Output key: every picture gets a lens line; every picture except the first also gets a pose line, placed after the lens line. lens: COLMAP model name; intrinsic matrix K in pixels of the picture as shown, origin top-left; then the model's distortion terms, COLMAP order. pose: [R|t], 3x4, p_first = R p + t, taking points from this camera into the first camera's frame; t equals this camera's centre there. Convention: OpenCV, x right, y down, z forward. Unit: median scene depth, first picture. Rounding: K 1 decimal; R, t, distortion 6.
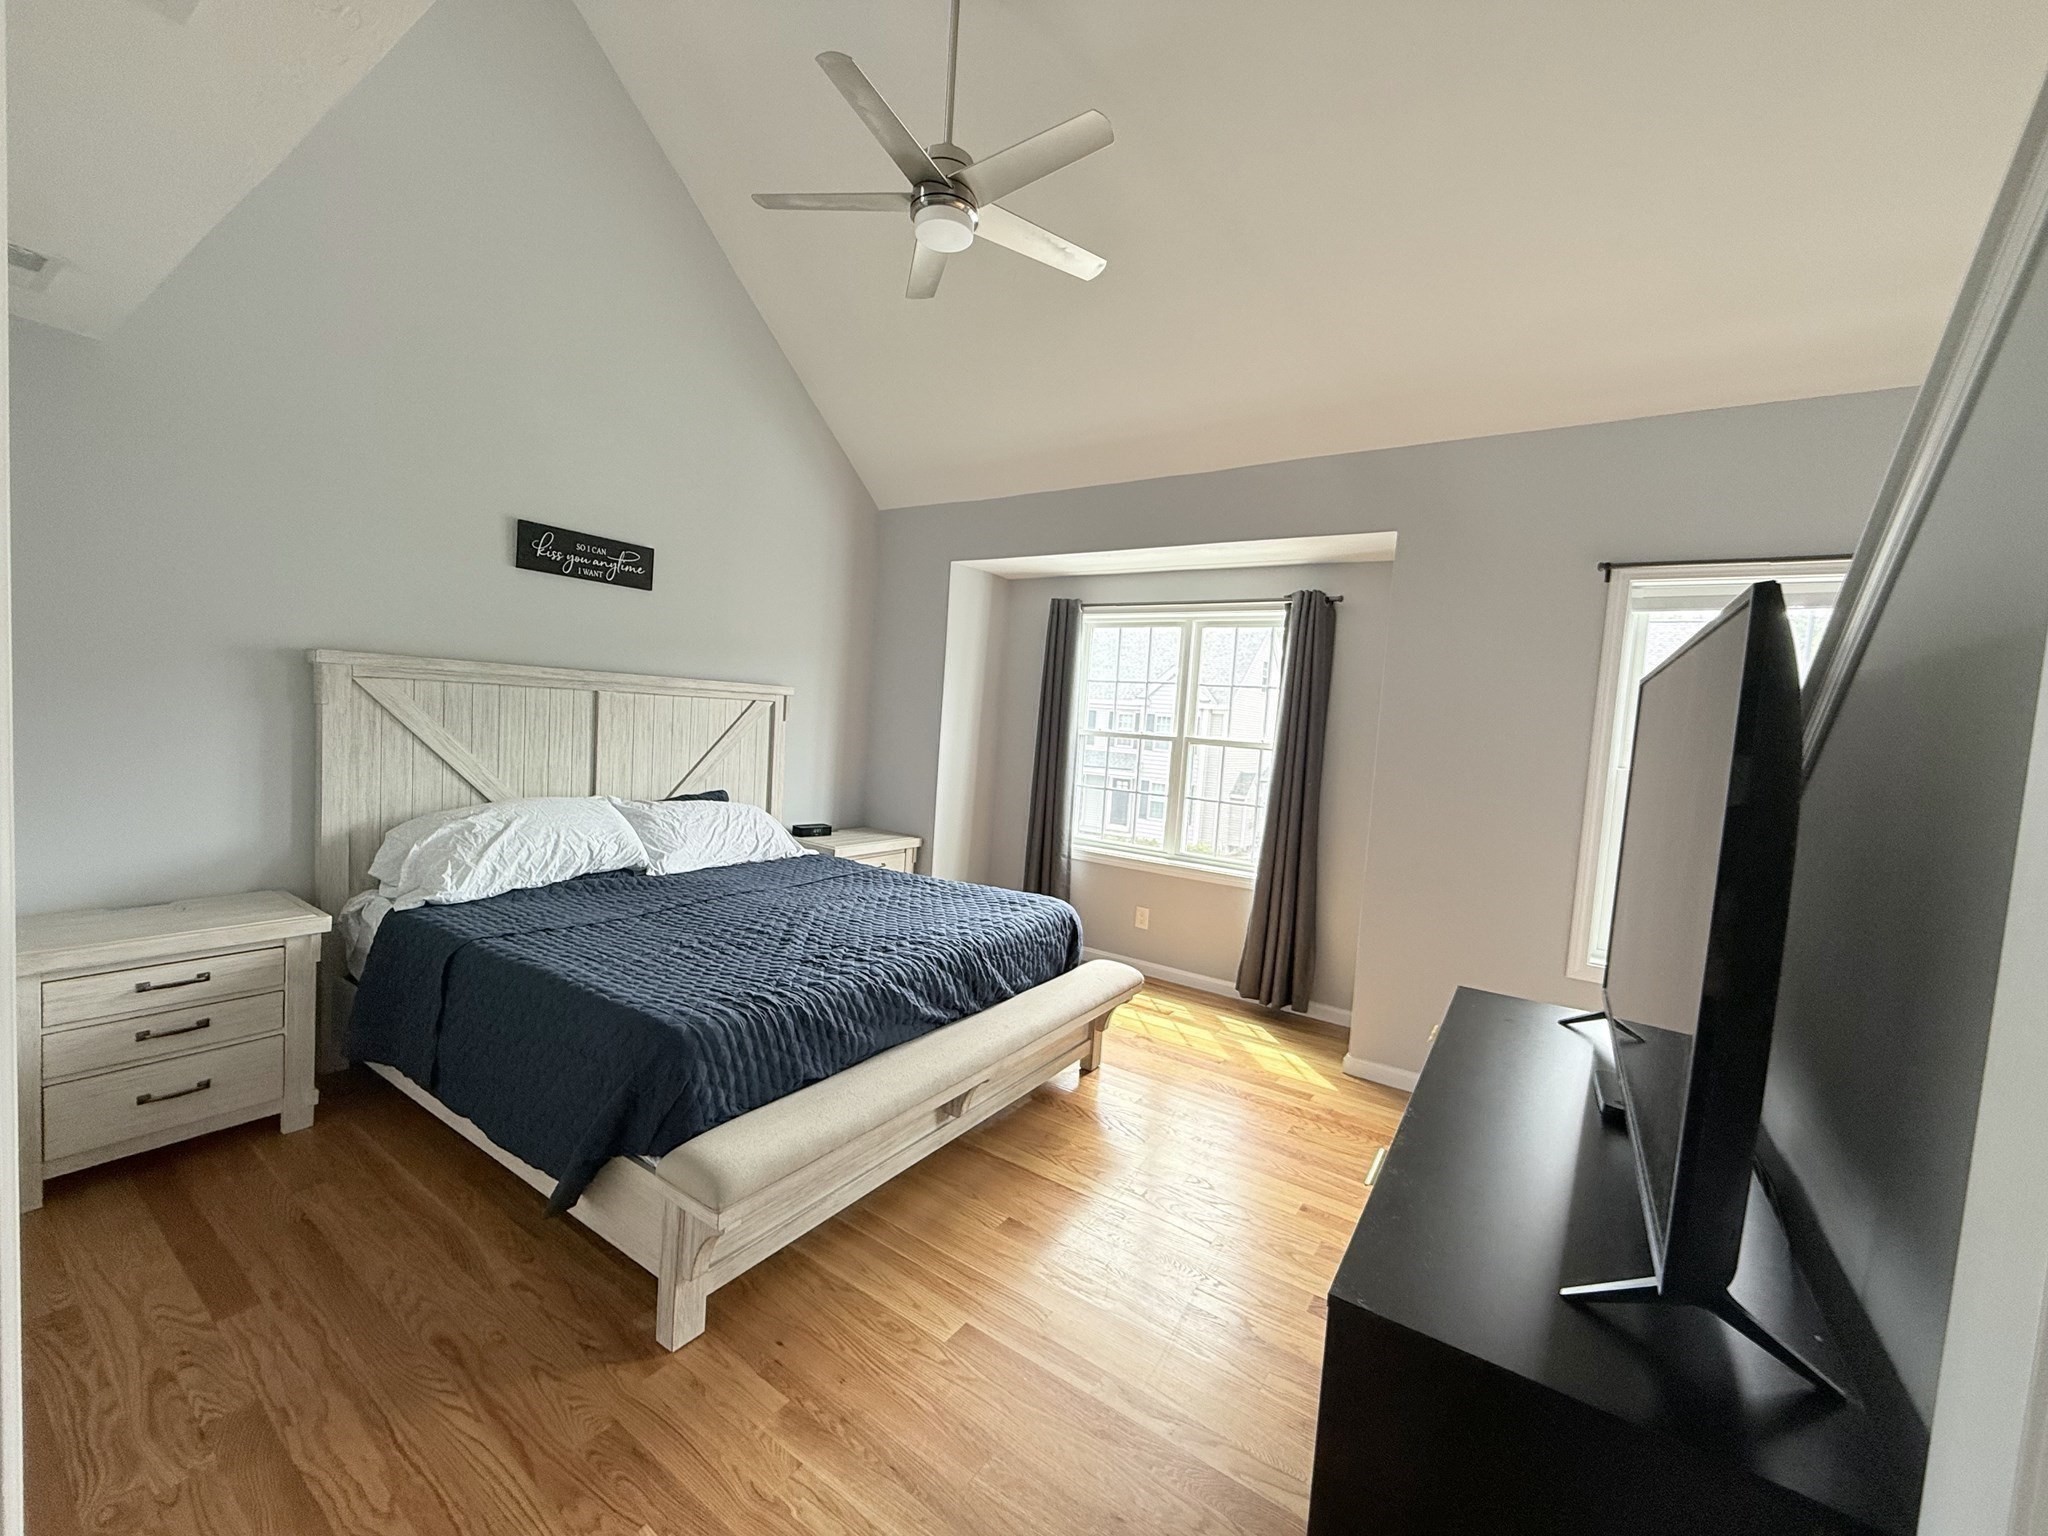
lens RADIAL K [[809.6, 0, 1024.0], [0, 809.6, 768.0], [0, 0, 1]] dist [0.001382, 0.000085]
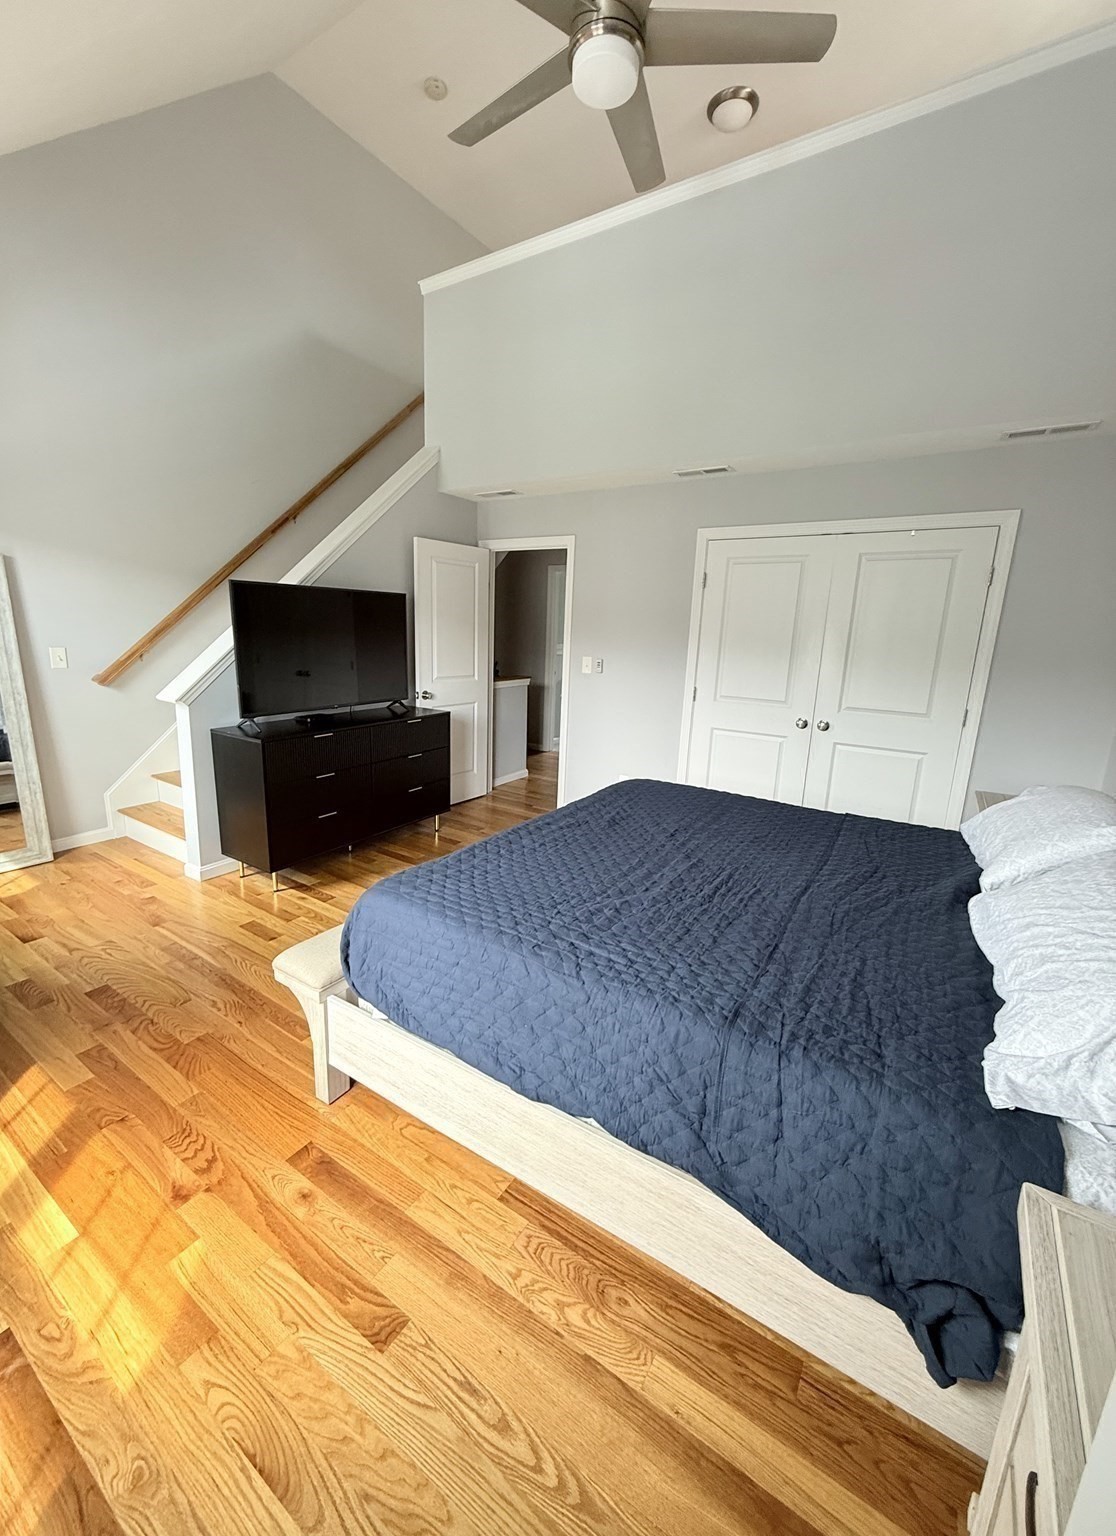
lens RADIAL K [[628.6, 0, 558.0], [0, 628.6, 768.0], [0, 0, 1]] dist [0.001298, 0.000077]
pose [[-0.995154, -0.091194, -0.036774, -0.071469], [-0.097860, 0.955053, 0.279817, -0.094730], [0.009603, 0.282060, -0.959349, 1.428411]]
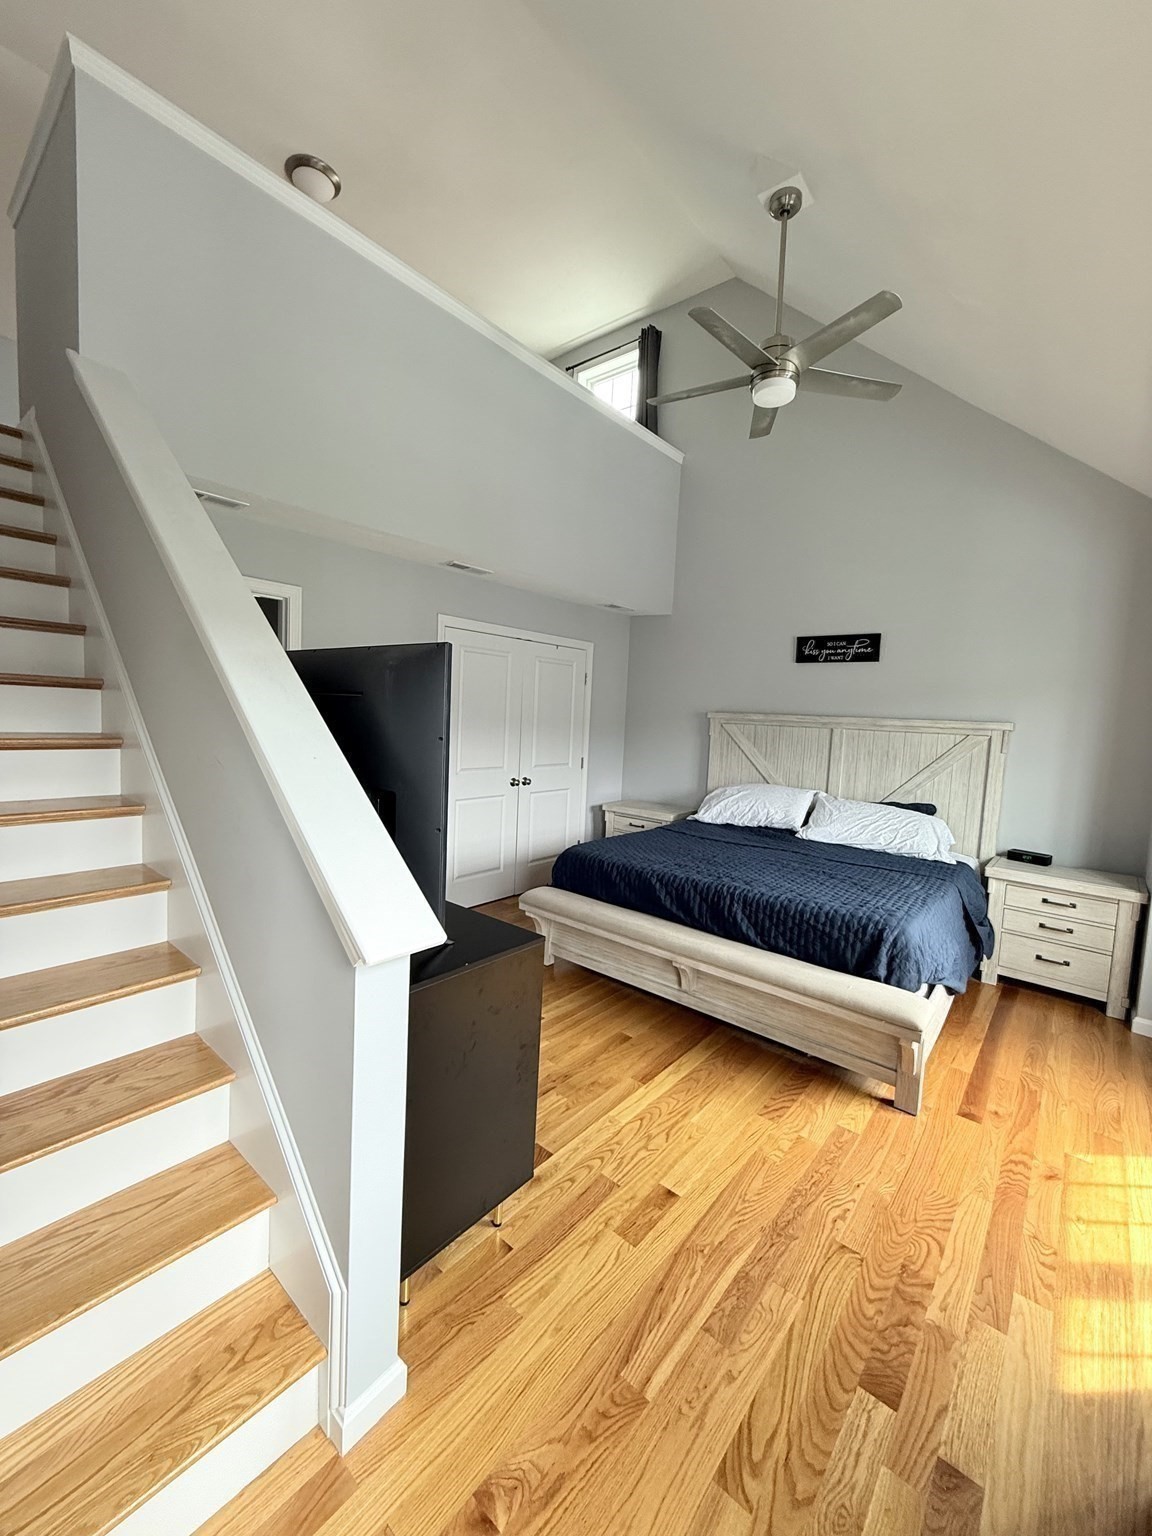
lens RADIAL K [[607.2, 0, 576.0], [0, 607.2, 768.0], [0, 0, 1]] dist [0.001382, 0.000085]
pose [[-0.092764, 0.022740, -0.995428, 0.777529], [-0.115664, 0.992725, 0.033457, 0.003732], [0.988947, 0.118239, -0.089459, 0.623968]]
